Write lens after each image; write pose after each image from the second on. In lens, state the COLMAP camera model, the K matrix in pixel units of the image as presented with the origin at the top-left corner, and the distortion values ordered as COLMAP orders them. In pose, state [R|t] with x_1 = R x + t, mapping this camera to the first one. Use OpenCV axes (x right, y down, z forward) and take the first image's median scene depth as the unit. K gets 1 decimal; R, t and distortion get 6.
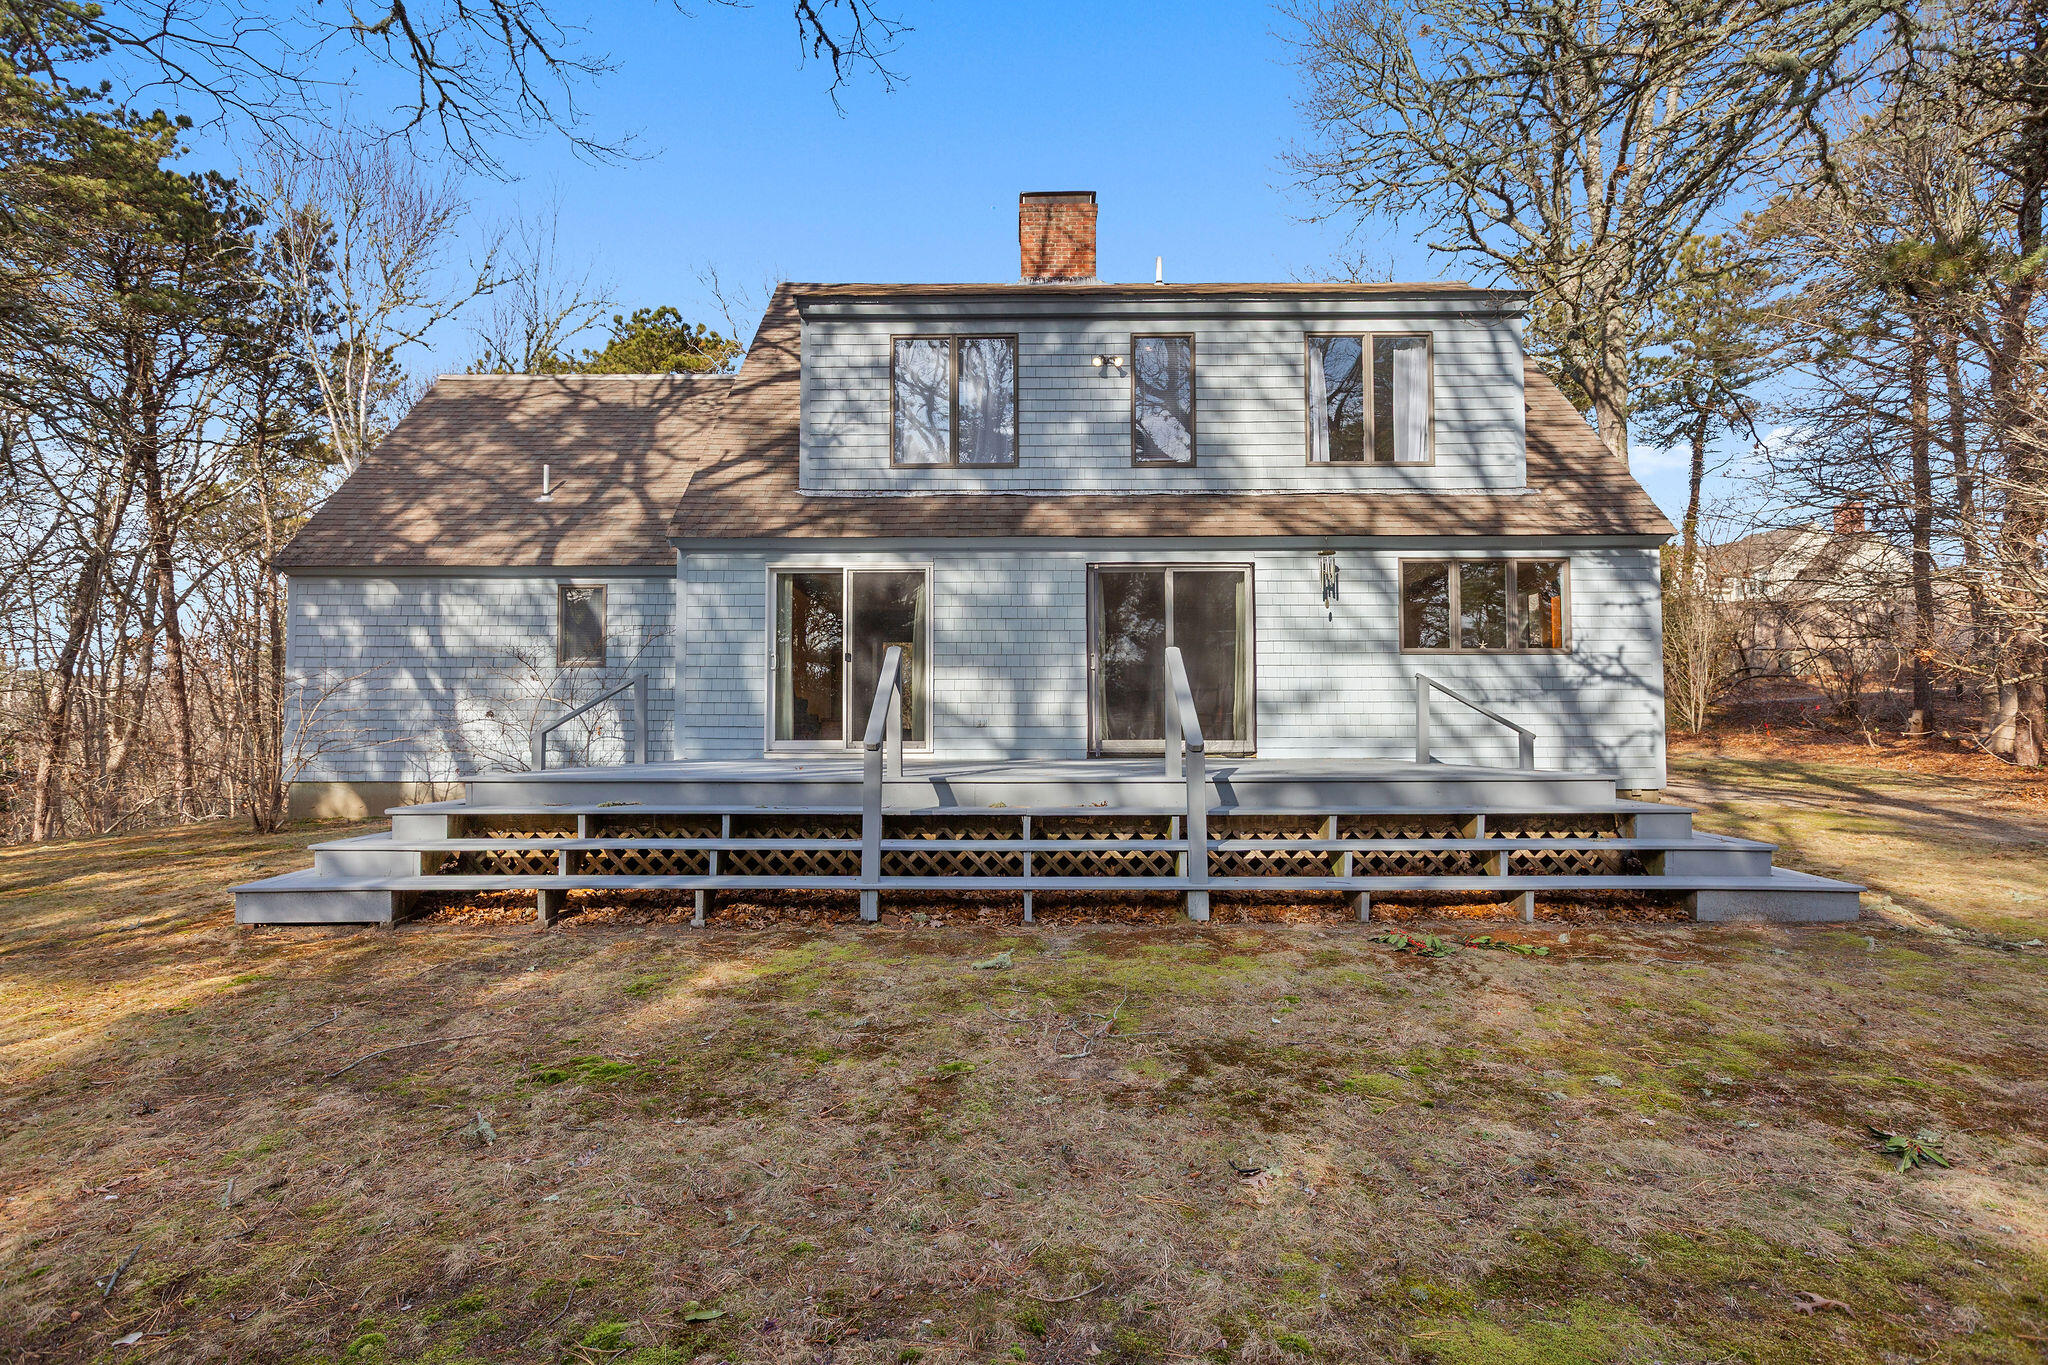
lens RADIAL K [[1016.2, 0, 1024.1], [0, 1016.2, 692.5], [0, 0, 1]] dist [0.008203, 0.003111]
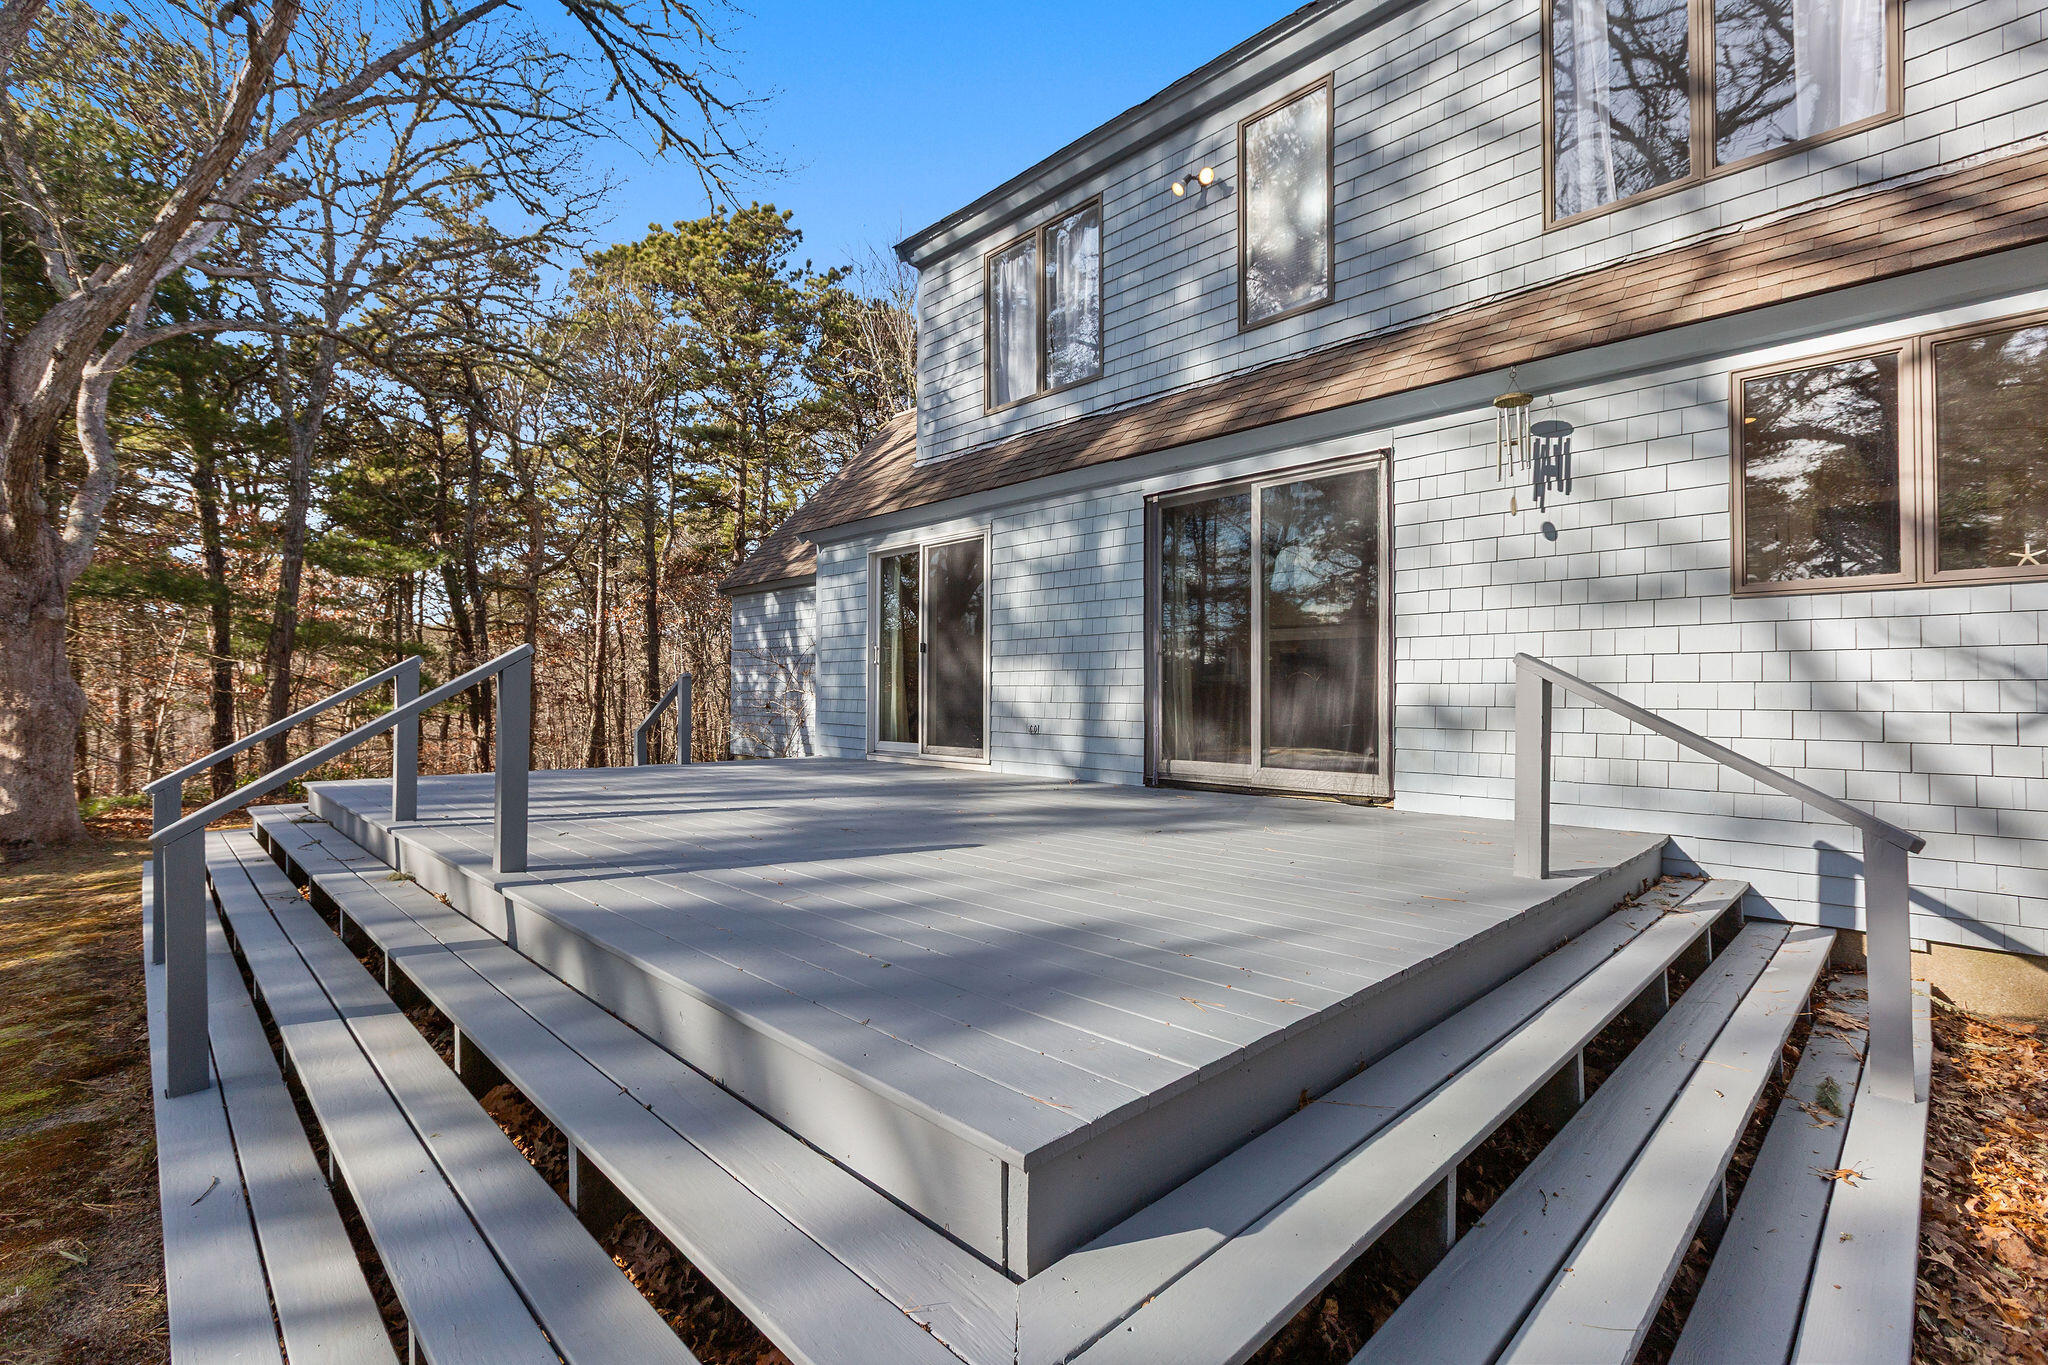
lens RADIAL K [[934.8, 0, 989.9], [0, 934.8, 669.8], [0, 0, 1]] dist [0.005514, 0.000160]
pose [[0.679177, -0.015941, -0.733802, 0.424062], [0.023181, 0.999731, -0.000262, -0.014796], [0.733609, -0.016832, 0.679364, 0.493461]]
